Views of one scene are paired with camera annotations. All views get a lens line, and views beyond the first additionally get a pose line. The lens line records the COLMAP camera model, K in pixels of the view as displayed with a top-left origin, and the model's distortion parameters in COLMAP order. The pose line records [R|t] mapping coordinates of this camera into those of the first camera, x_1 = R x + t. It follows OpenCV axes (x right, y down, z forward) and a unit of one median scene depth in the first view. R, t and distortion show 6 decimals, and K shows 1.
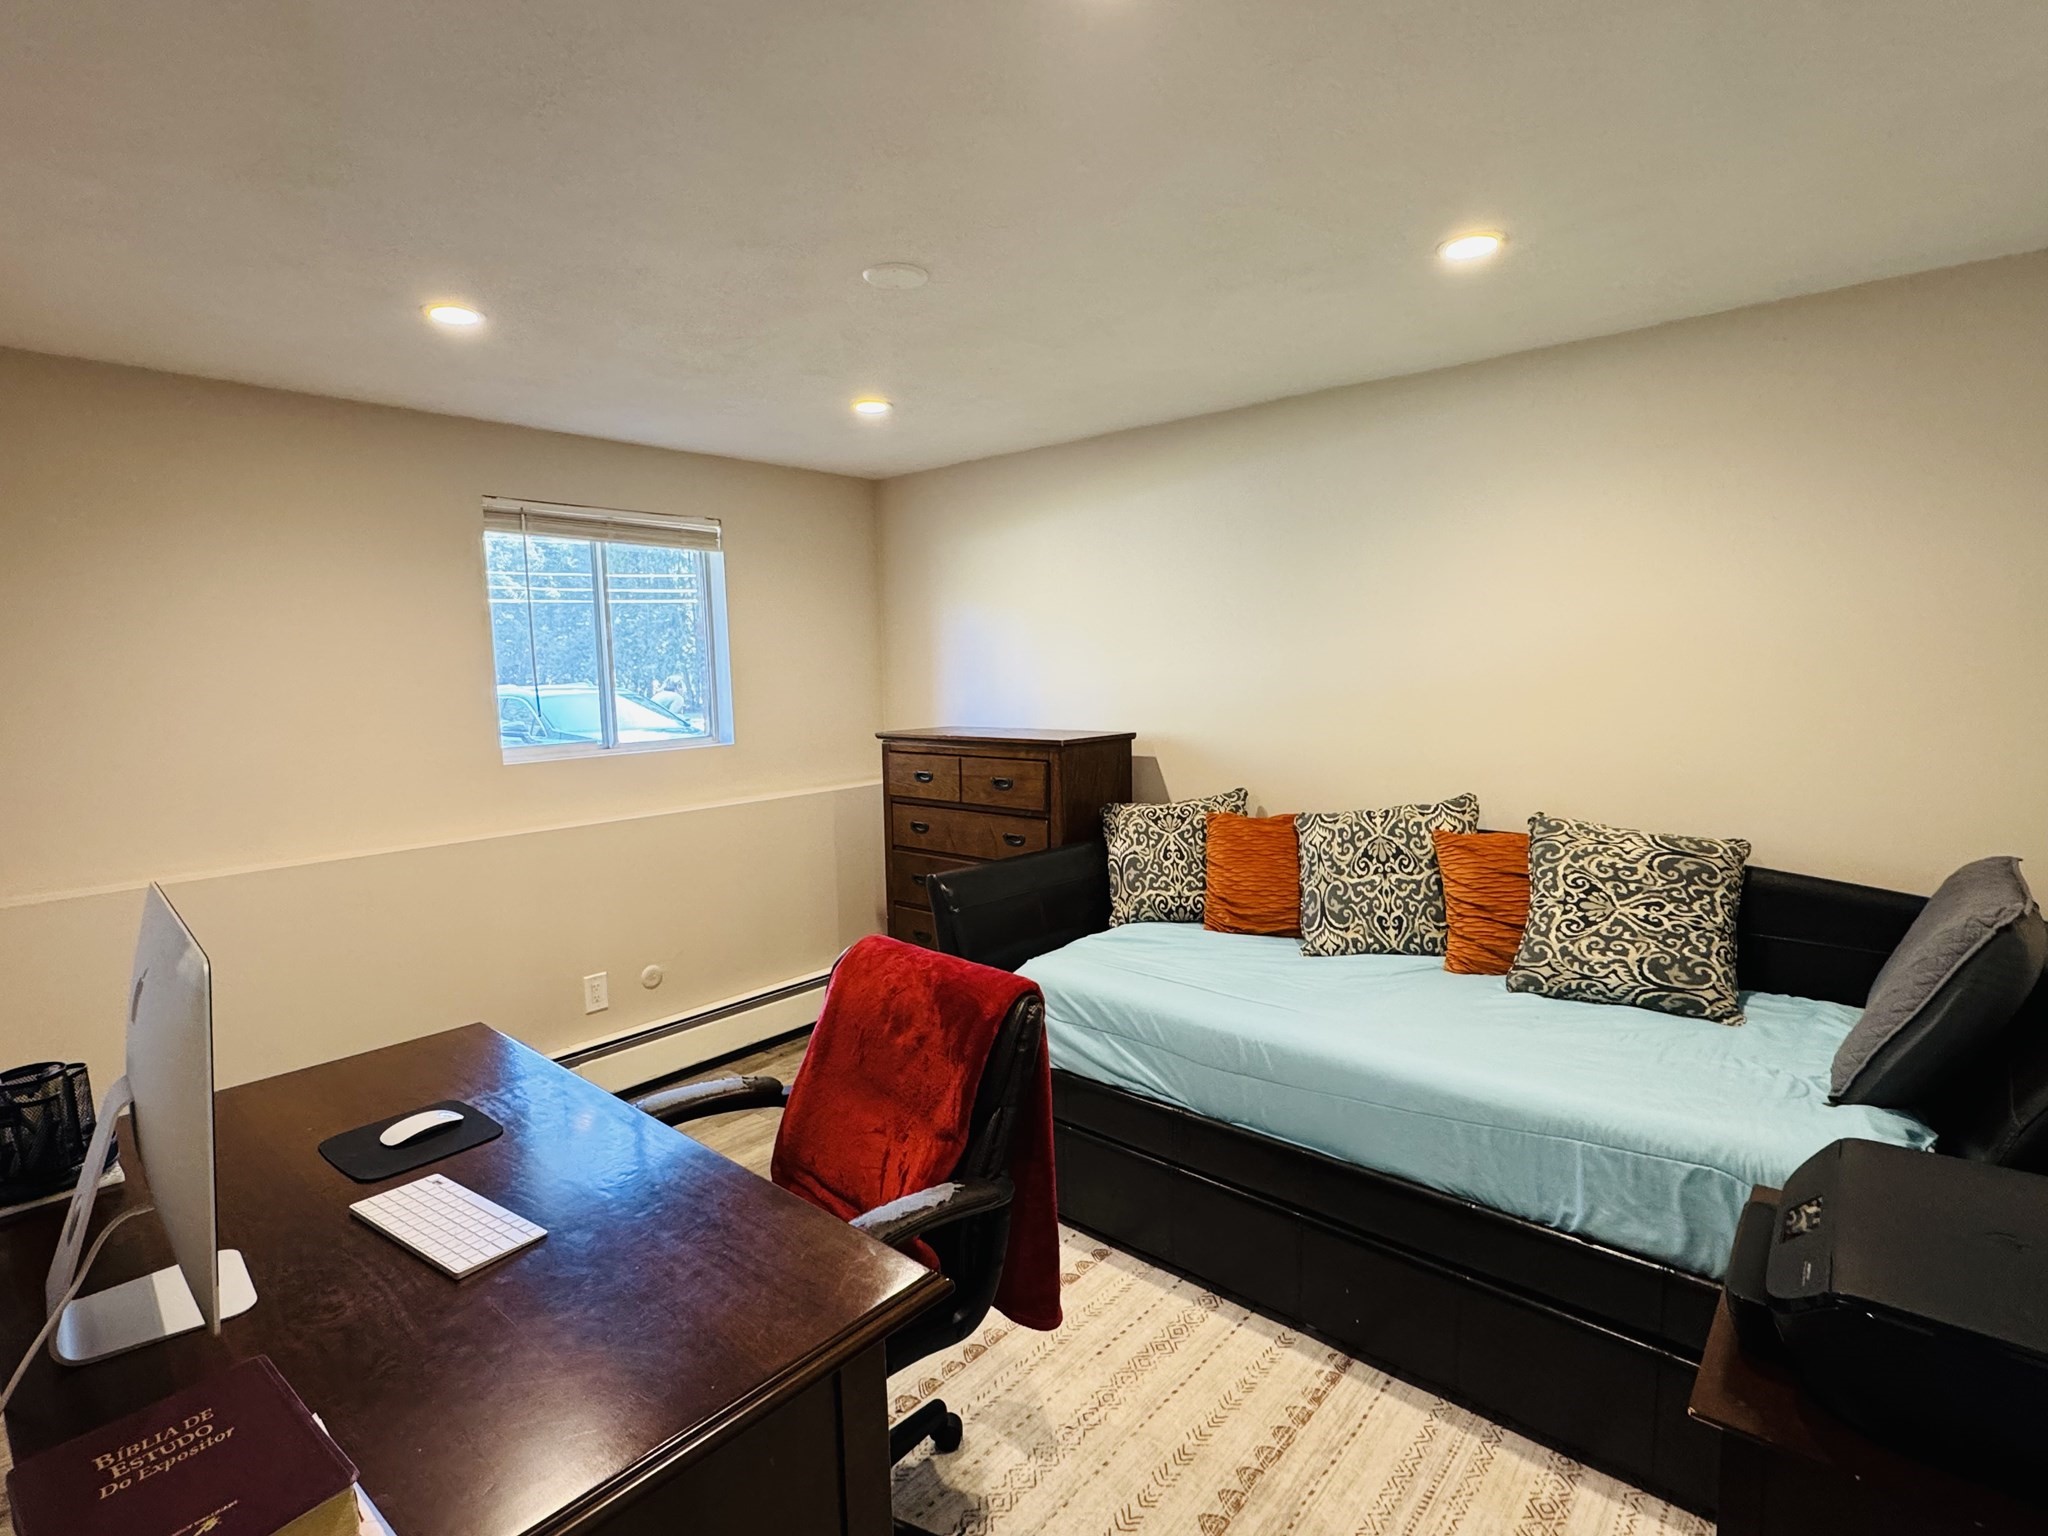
lens RADIAL K [[1025.1, 0, 1018.5], [0, 1025.1, 768.5], [0, 0, 1]] dist [-0.000466, 0.000134]
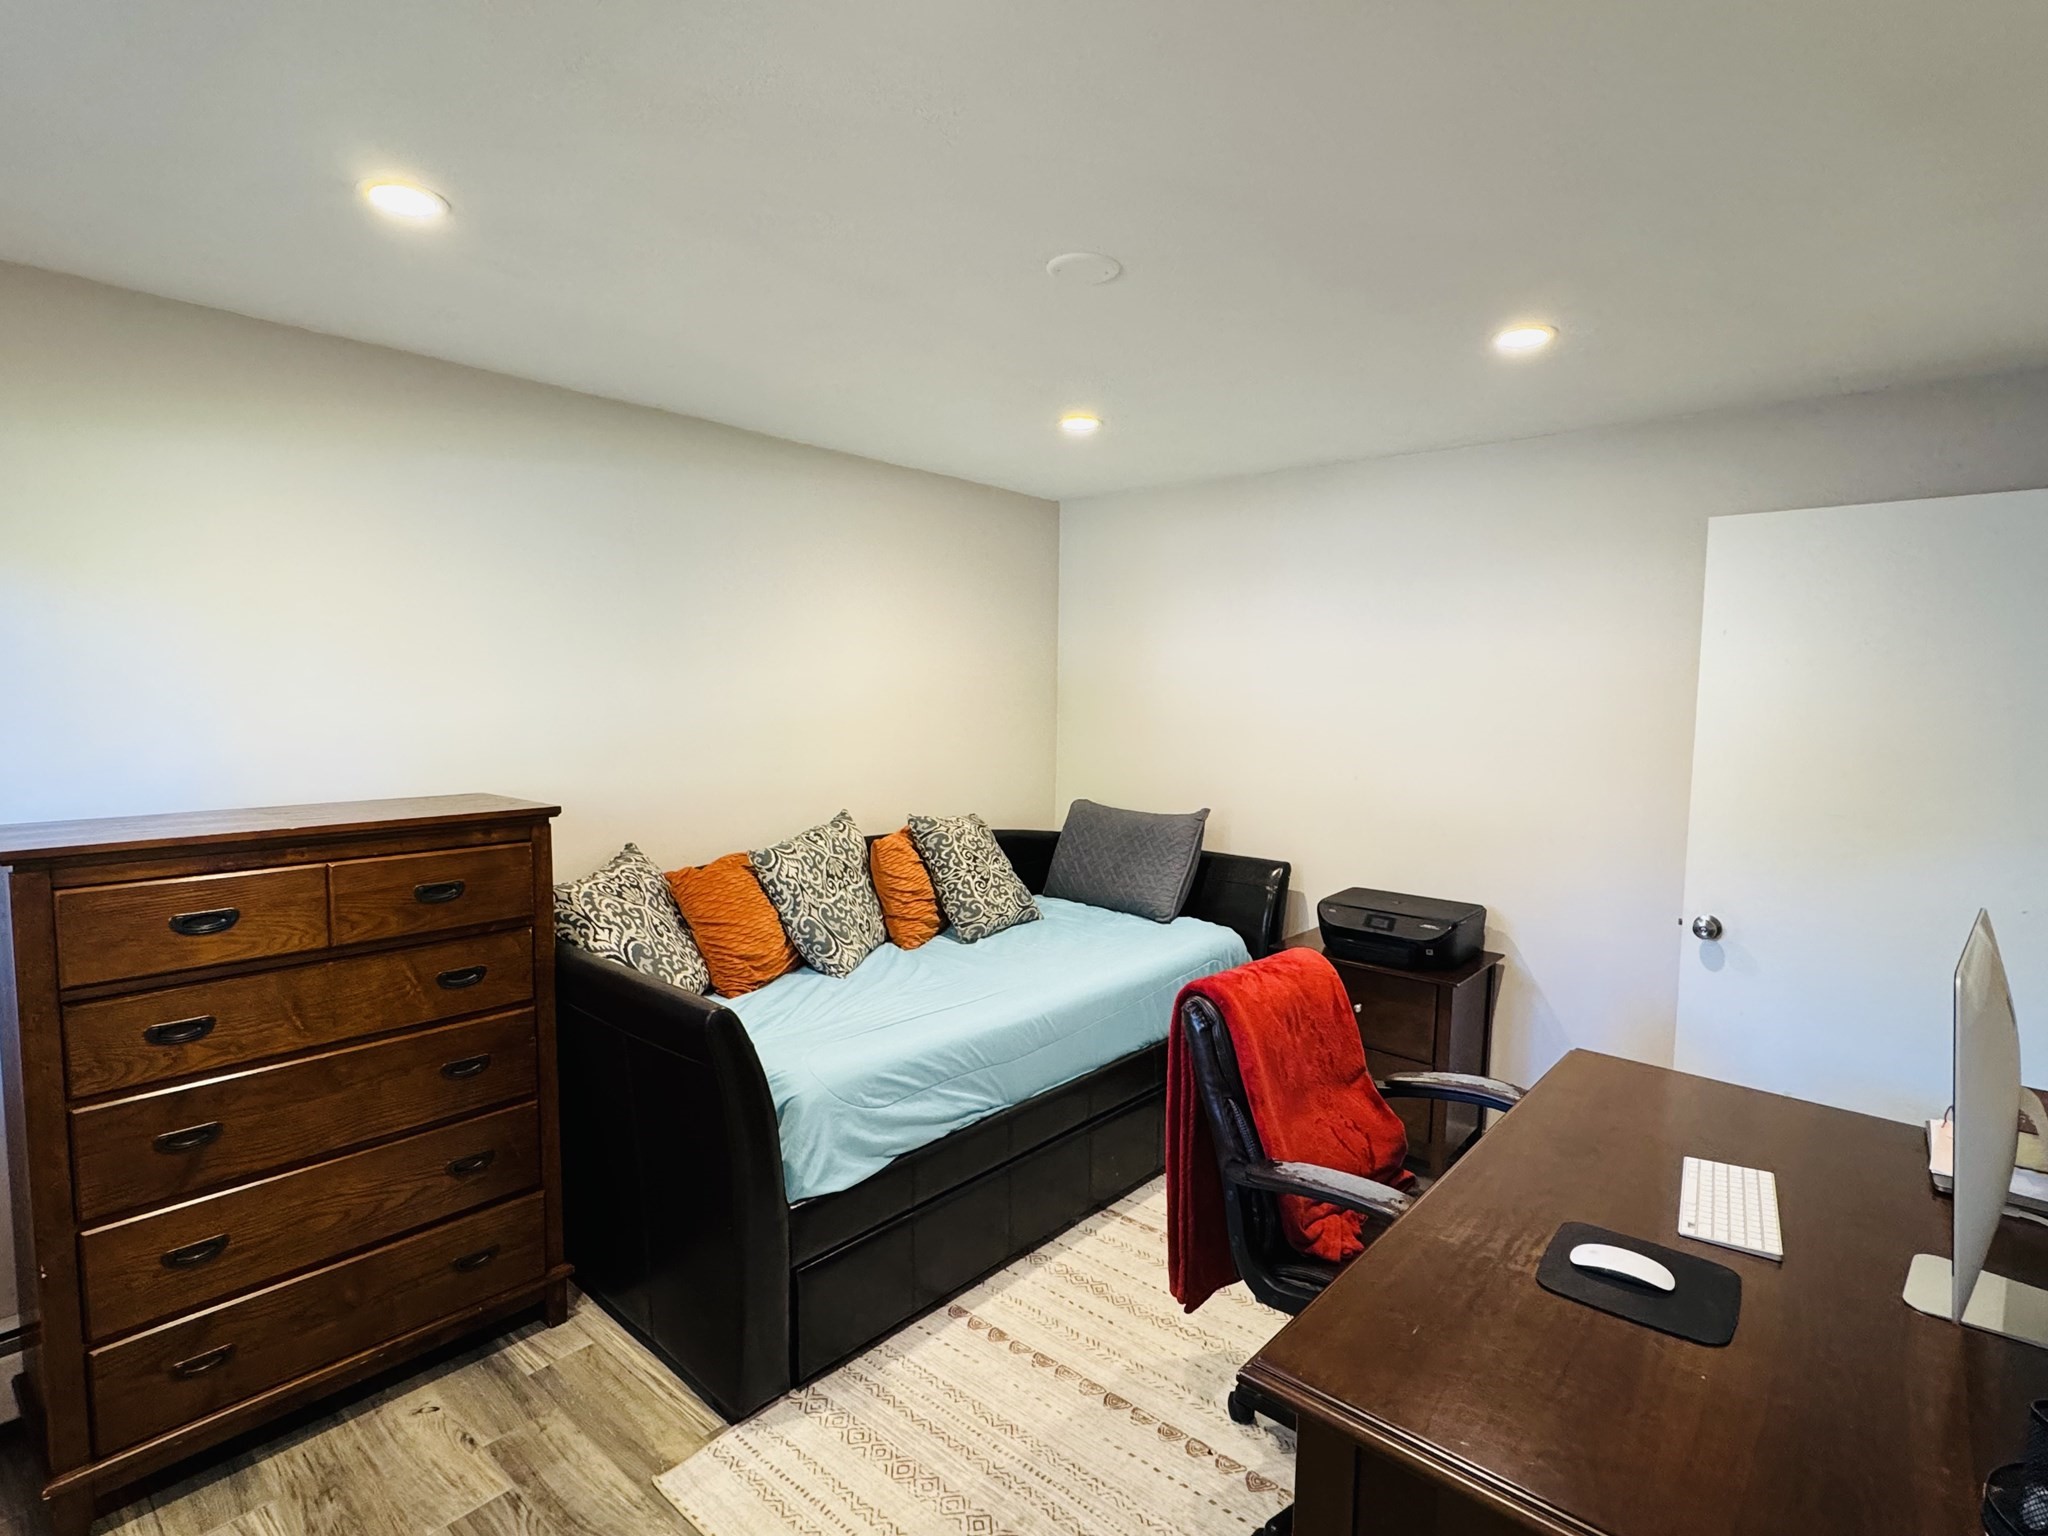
lens RADIAL K [[1025.1, 0, 1018.5], [0, 1025.1, 768.5], [0, 0, 1]] dist [-0.000466, 0.000134]
pose [[0.019718, -0.062302, 0.997863, -0.759423], [0.096920, 0.993475, 0.060113, -0.076478], [-0.995097, 0.095527, 0.025628, 0.780758]]
